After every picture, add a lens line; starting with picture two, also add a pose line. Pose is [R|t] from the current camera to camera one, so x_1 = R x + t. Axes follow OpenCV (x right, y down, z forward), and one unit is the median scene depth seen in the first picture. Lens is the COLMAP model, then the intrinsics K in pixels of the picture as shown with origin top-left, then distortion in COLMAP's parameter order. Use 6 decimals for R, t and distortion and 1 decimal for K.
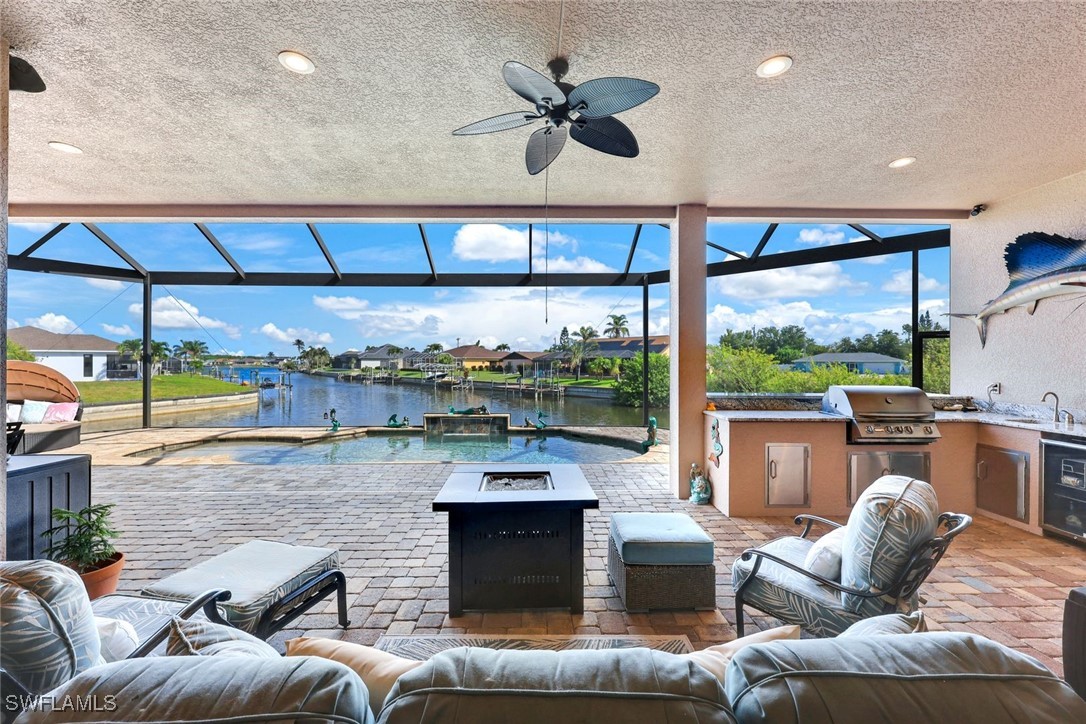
lens RADIAL K [[434.5, 0, 538.3], [0, 434.5, 360.7], [0, 0, 1]] dist [-0.000061, 0.000003]
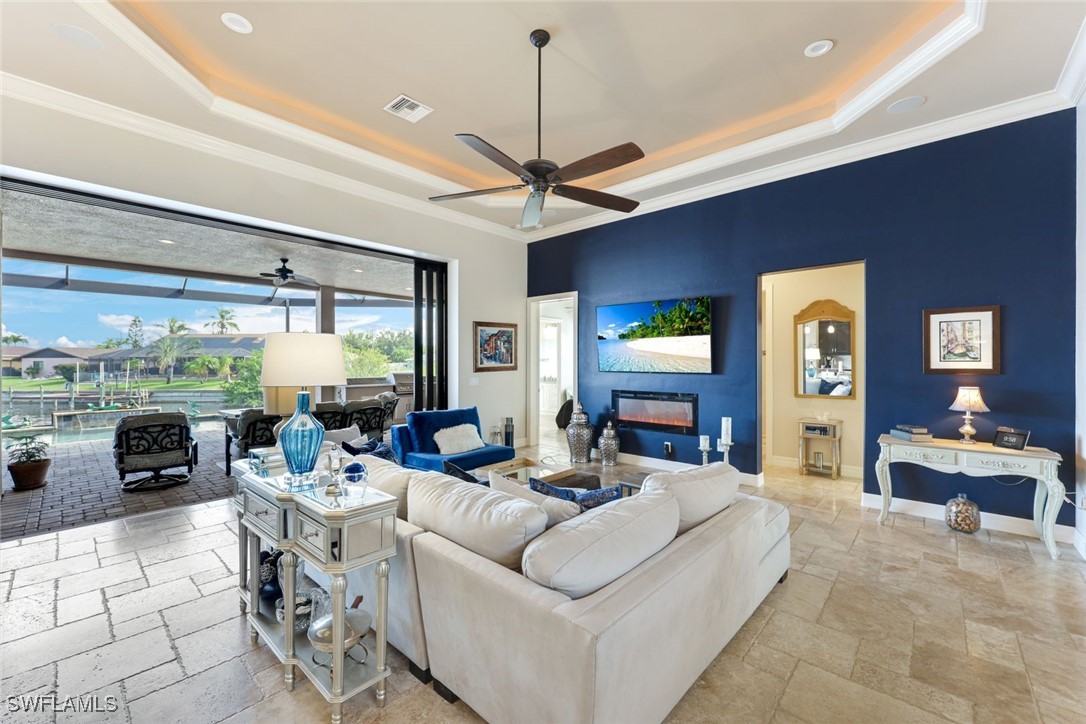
lens RADIAL K [[441.7, 0, 541.2], [0, 441.7, 360.6], [0, 0, 1]] dist [0.000720, -0.000505]
pose [[0.681618, -0.001571, 0.731707, -0.045177], [-0.000481, 0.999997, 0.002595, -0.001061], [-0.731708, -0.002121, 0.681615, -0.106931]]
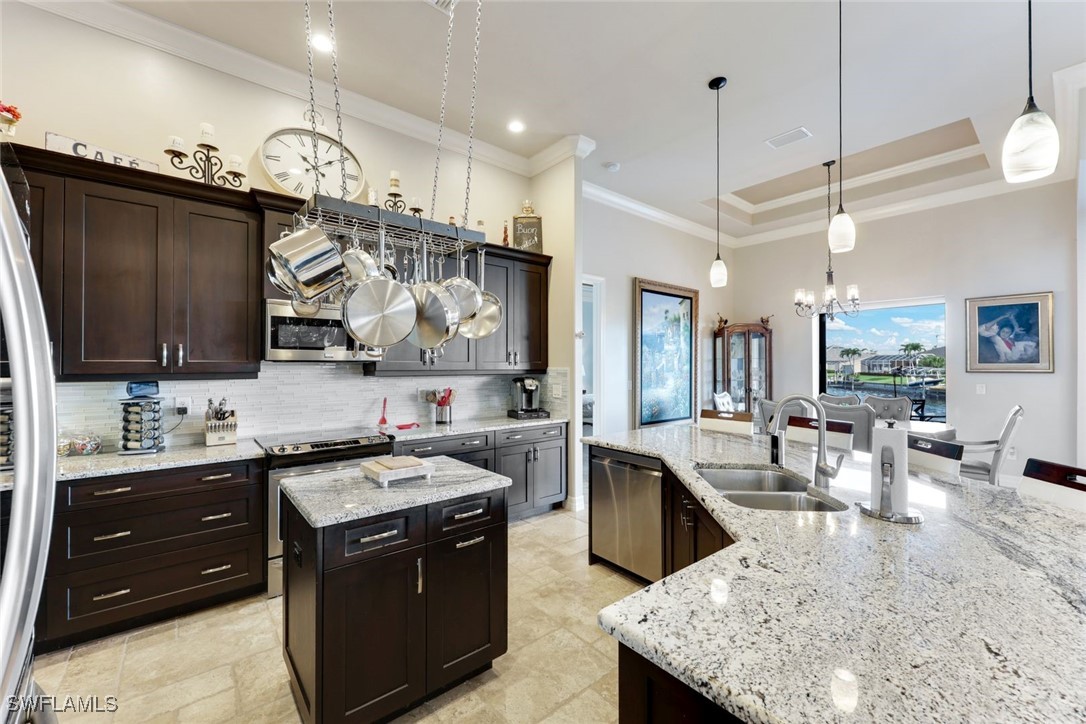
lens RADIAL K [[434.5, 0, 538.3], [0, 434.5, 360.7], [0, 0, 1]] dist [-0.000061, 0.000003]
pose [[0.628857, -0.004652, -0.777507, -0.066137], [-0.000100, 0.999982, -0.006064, -0.000622], [0.777521, 0.003891, 0.628845, -0.104735]]
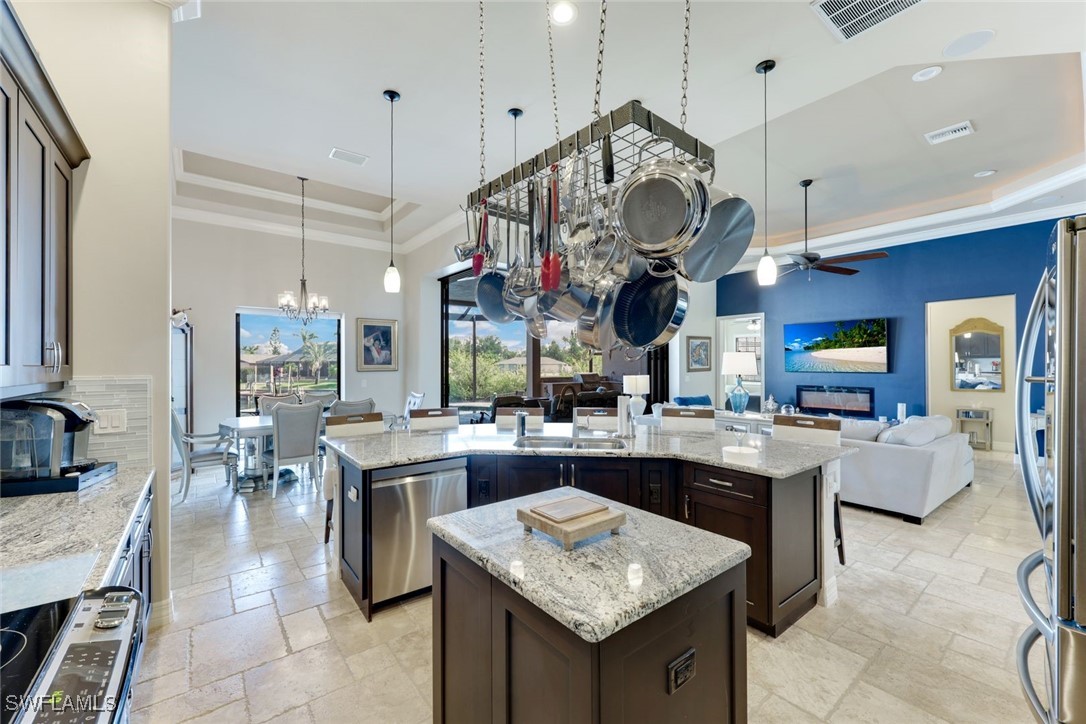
lens RADIAL K [[441.7, 0, 541.2], [0, 441.7, 360.6], [0, 0, 1]] dist [0.000720, -0.000505]
pose [[0.791350, 0.002078, 0.611360, -0.122395], [0.001341, 0.999986, -0.005134, -0.001259], [-0.611362, 0.004882, 0.791336, -0.111304]]
